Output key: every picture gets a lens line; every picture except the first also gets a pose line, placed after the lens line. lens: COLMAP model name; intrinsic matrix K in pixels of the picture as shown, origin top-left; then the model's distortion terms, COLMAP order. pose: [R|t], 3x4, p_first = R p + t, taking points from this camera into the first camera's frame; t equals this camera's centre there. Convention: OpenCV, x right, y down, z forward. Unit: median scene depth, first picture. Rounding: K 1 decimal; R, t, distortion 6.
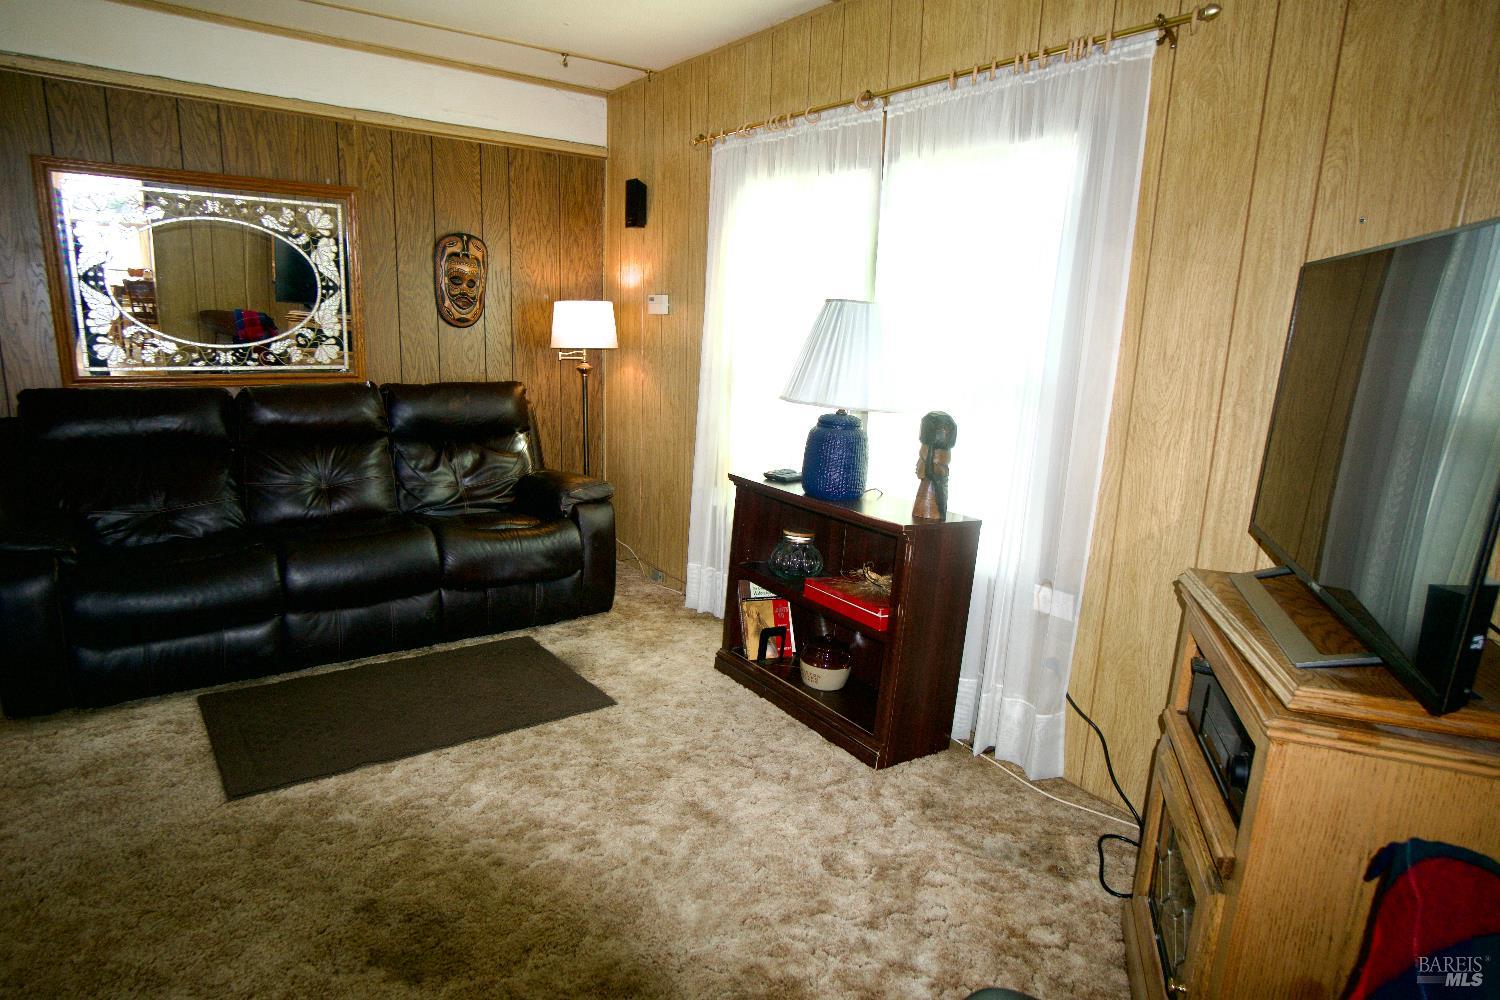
lens RADIAL K [[884.8, 0, 753.6], [0, 884.8, 497.4], [0, 0, 1]] dist [0.009585, 0.003284]
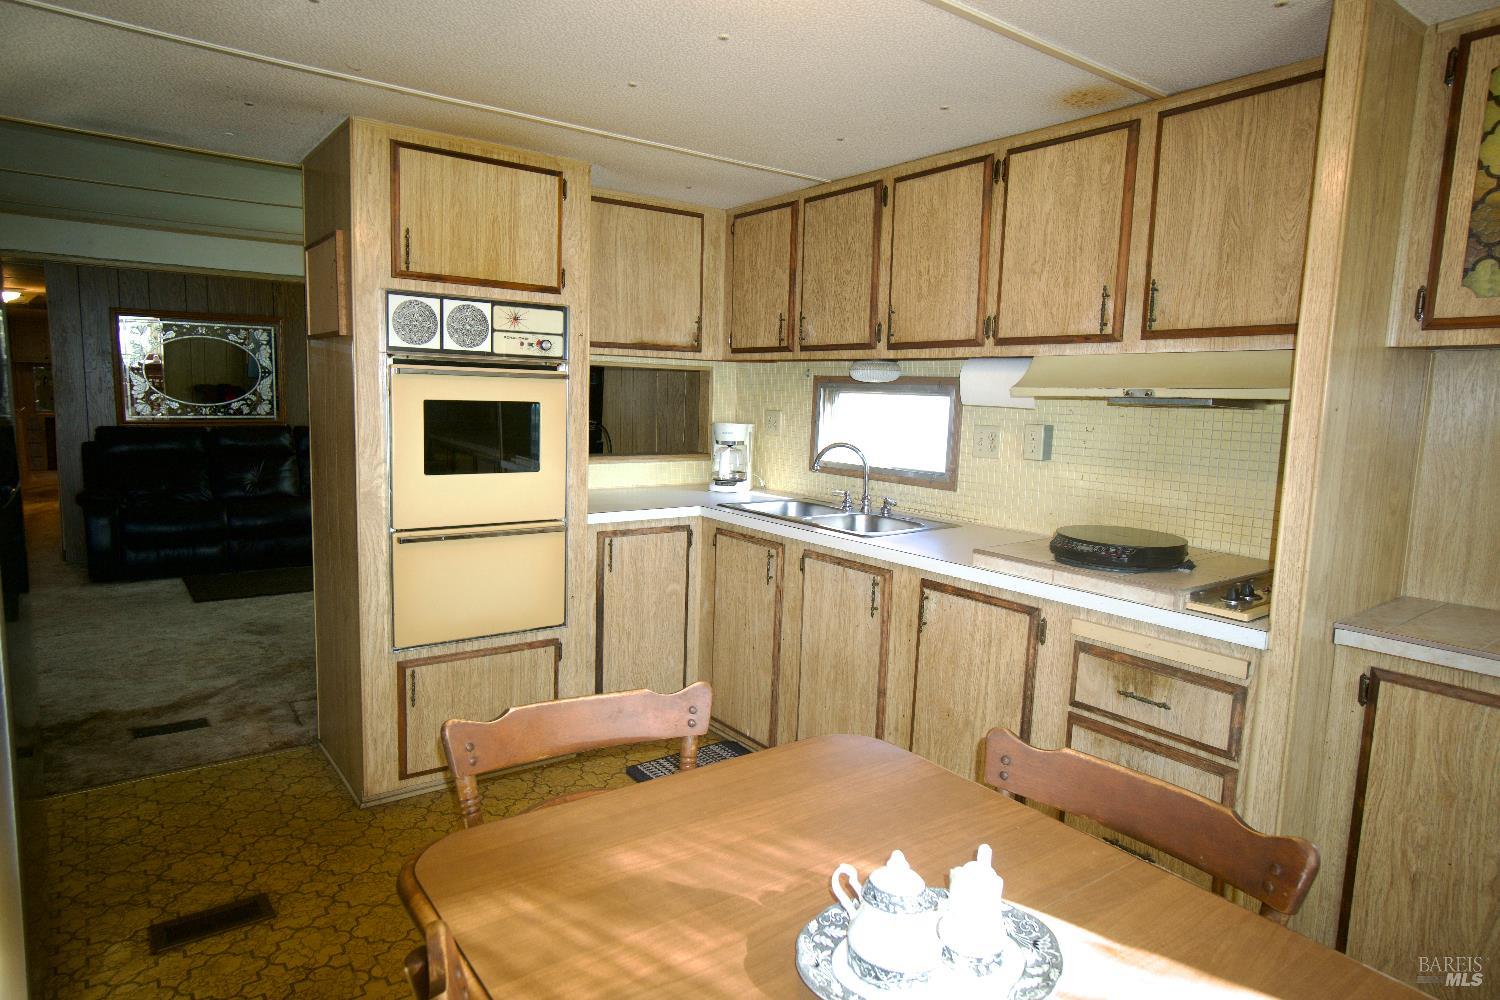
lens RADIAL K [[884.8, 0, 746.6], [0, 884.8, 502.1], [0, 0, 1]] dist [0.009585, 0.003284]
pose [[0.999998, -0.002015, 0.000928, 0.508678], [0.002074, 0.997655, -0.068415, 0.154707], [-0.000788, 0.068417, 0.997657, -0.798550]]
